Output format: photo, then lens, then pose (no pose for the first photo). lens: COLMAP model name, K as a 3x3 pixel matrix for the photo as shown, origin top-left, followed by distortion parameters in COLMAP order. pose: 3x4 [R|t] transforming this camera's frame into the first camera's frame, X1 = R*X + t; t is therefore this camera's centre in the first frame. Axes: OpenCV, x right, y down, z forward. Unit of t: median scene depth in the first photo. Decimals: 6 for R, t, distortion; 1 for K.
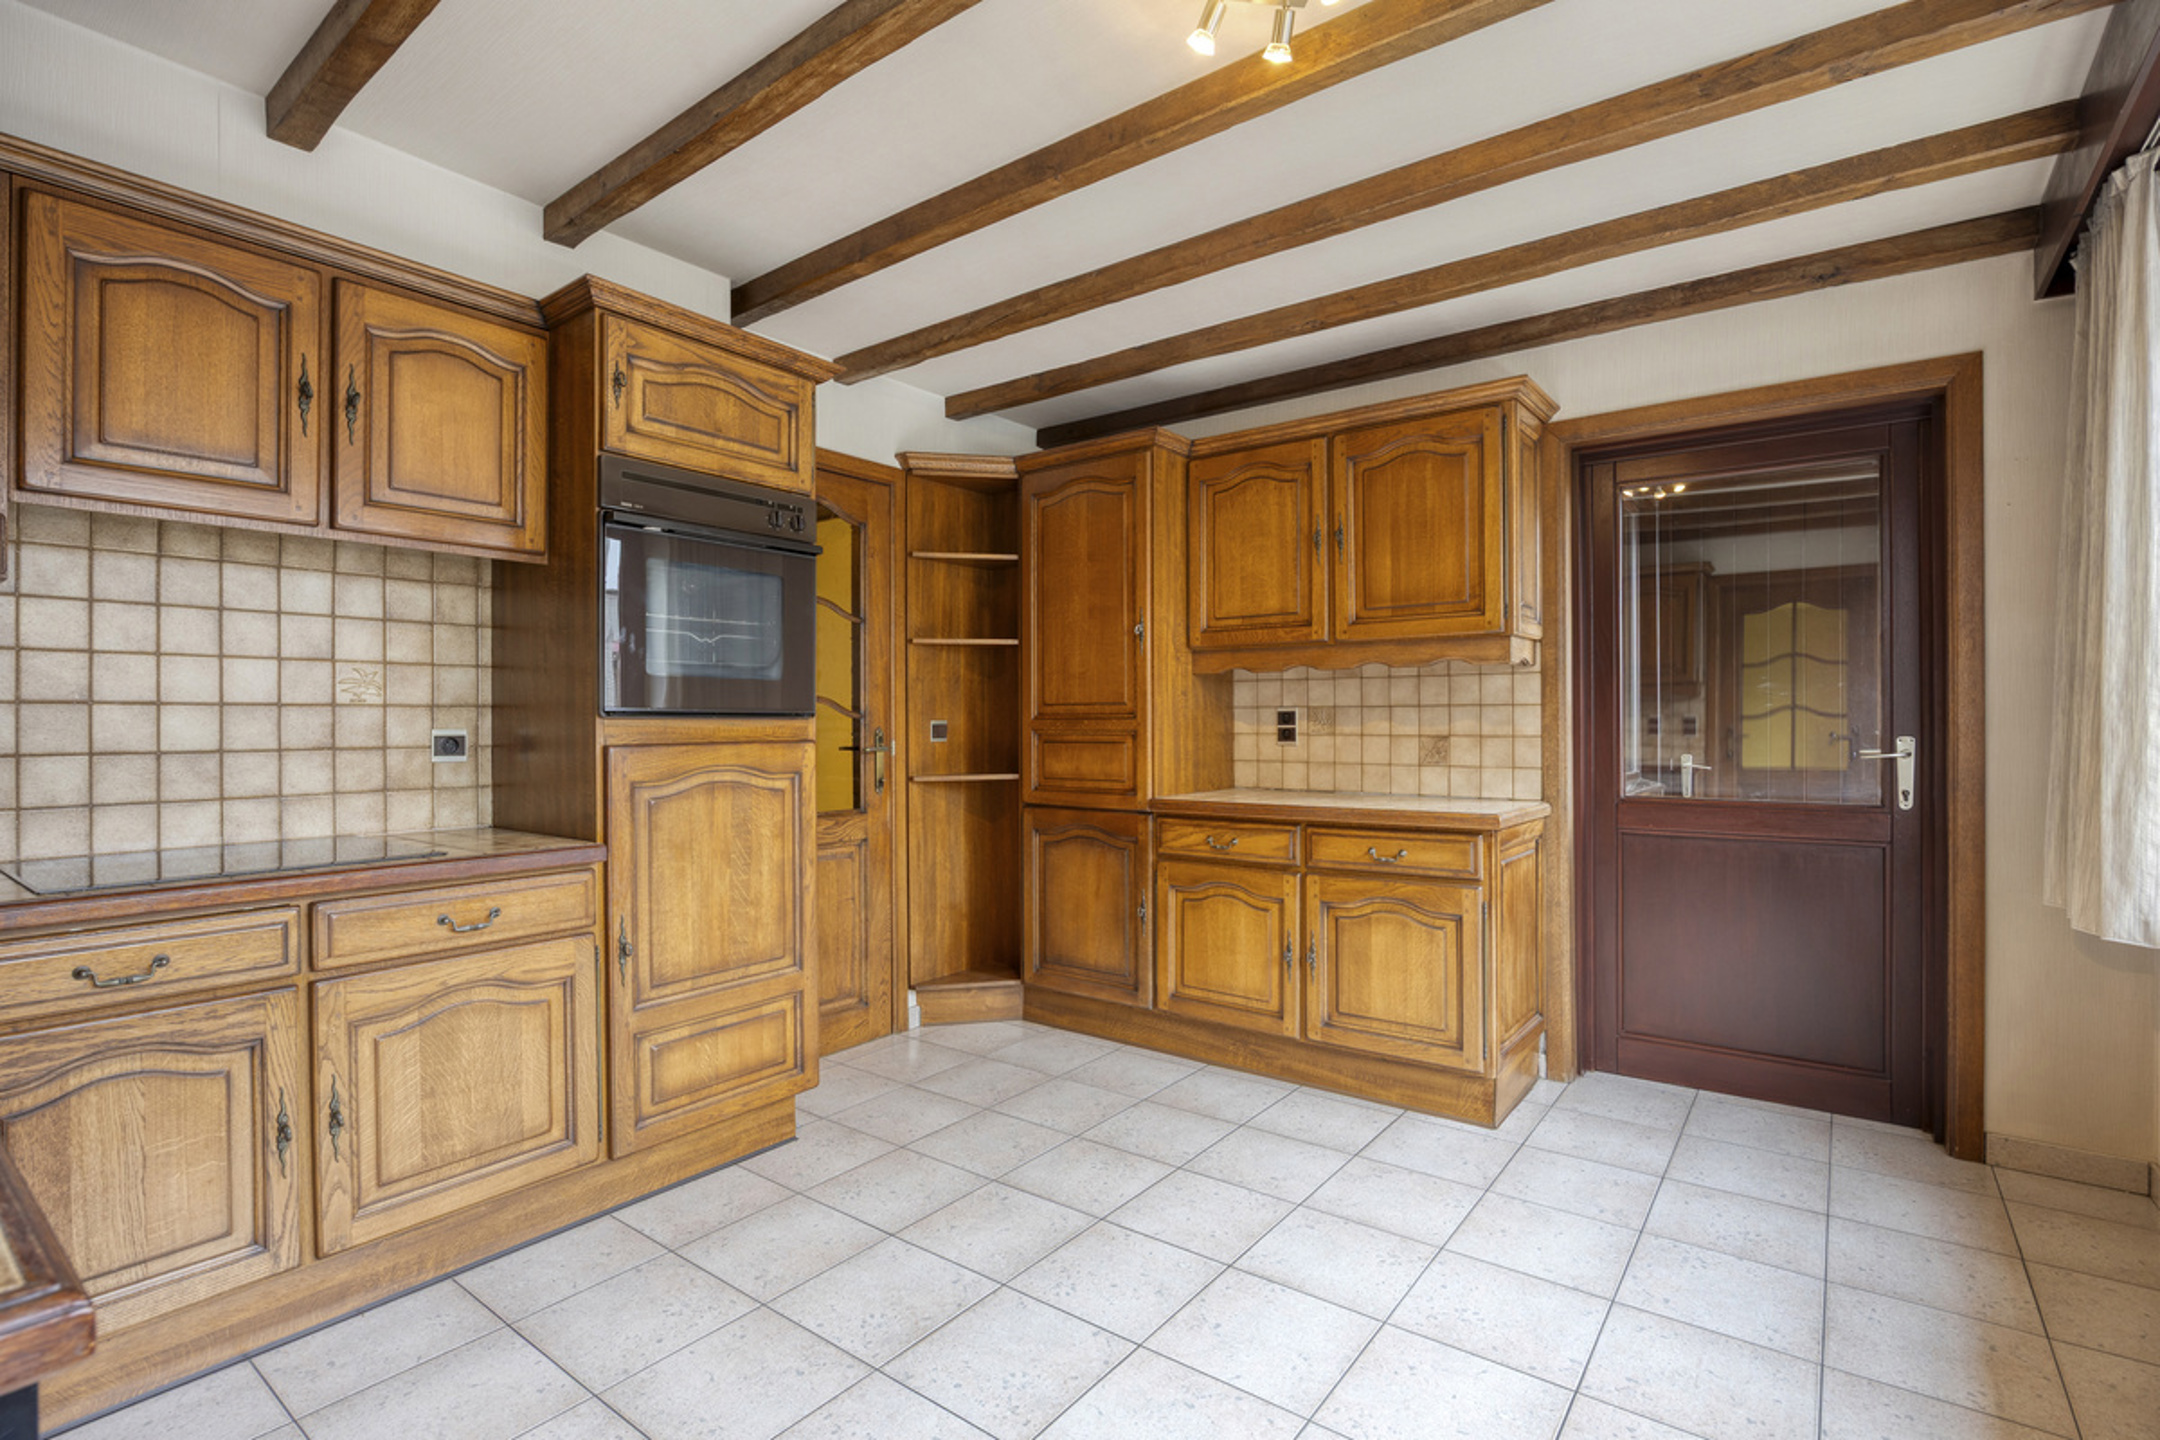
lens RADIAL K [[1005.8, 0, 1078.9], [0, 1005.8, 723.9], [0, 0, 1]] dist [-0.001577, -0.000377]
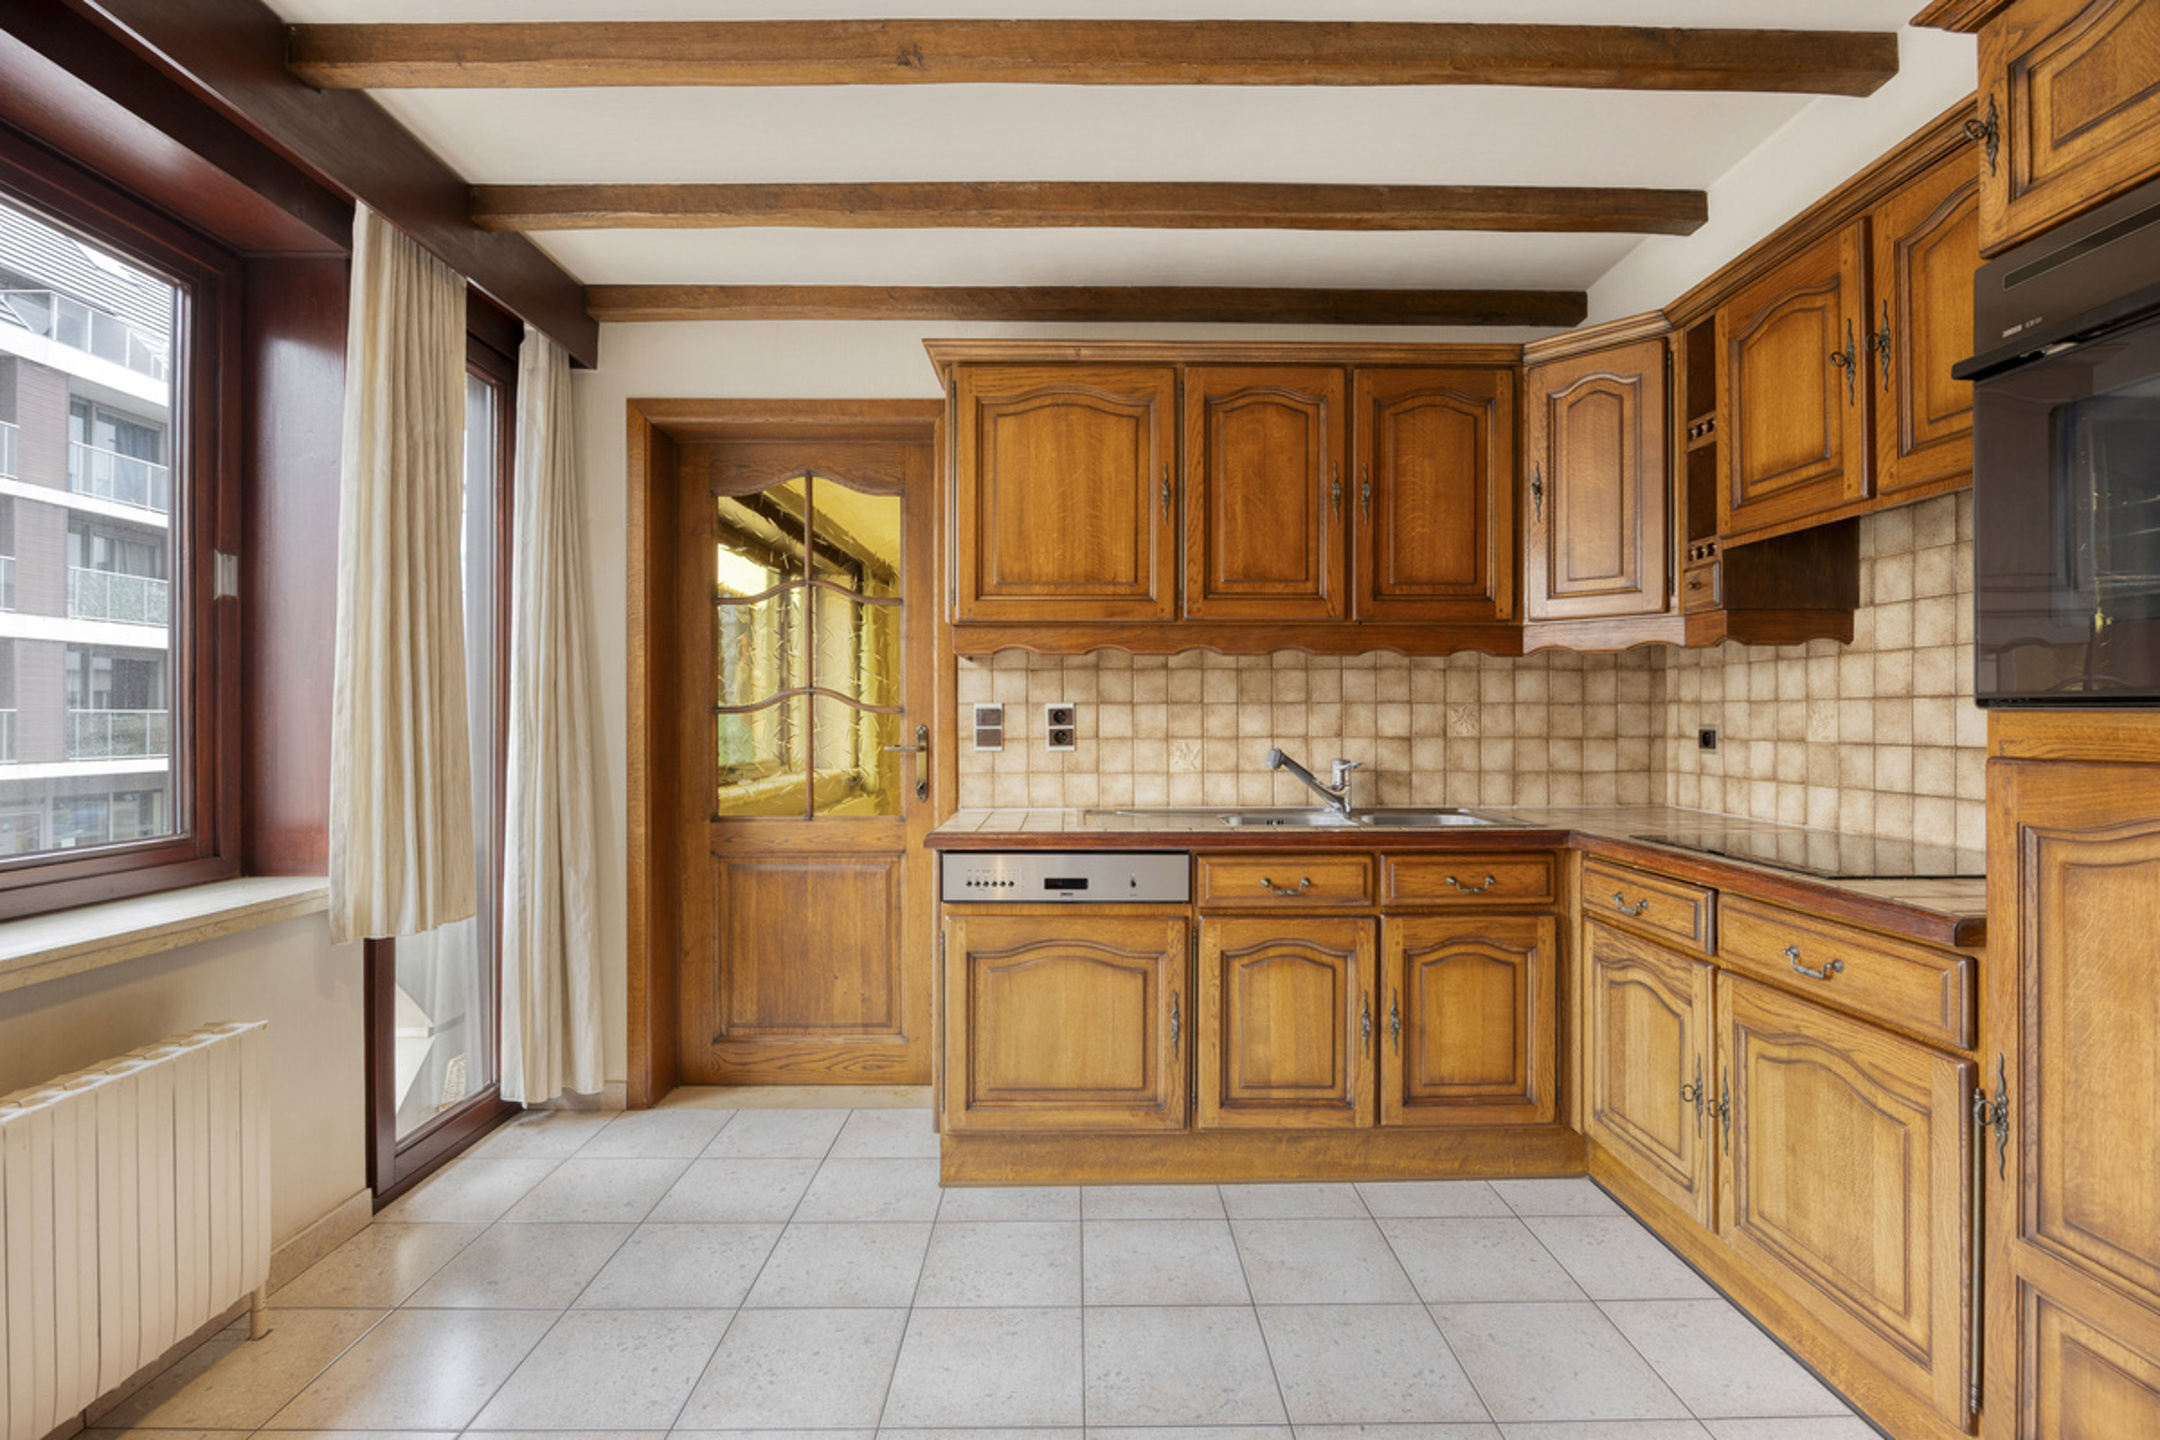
lens RADIAL K [[1005.8, 0, 1081.9], [0, 1005.8, 720.2], [0, 0, 1]] dist [-0.001577, -0.000377]
pose [[-0.789007, 0.007867, -0.614334, 0.320504], [0.006947, 0.999968, 0.003883, -0.006492], [0.614345, -0.001204, -0.789037, 1.165375]]
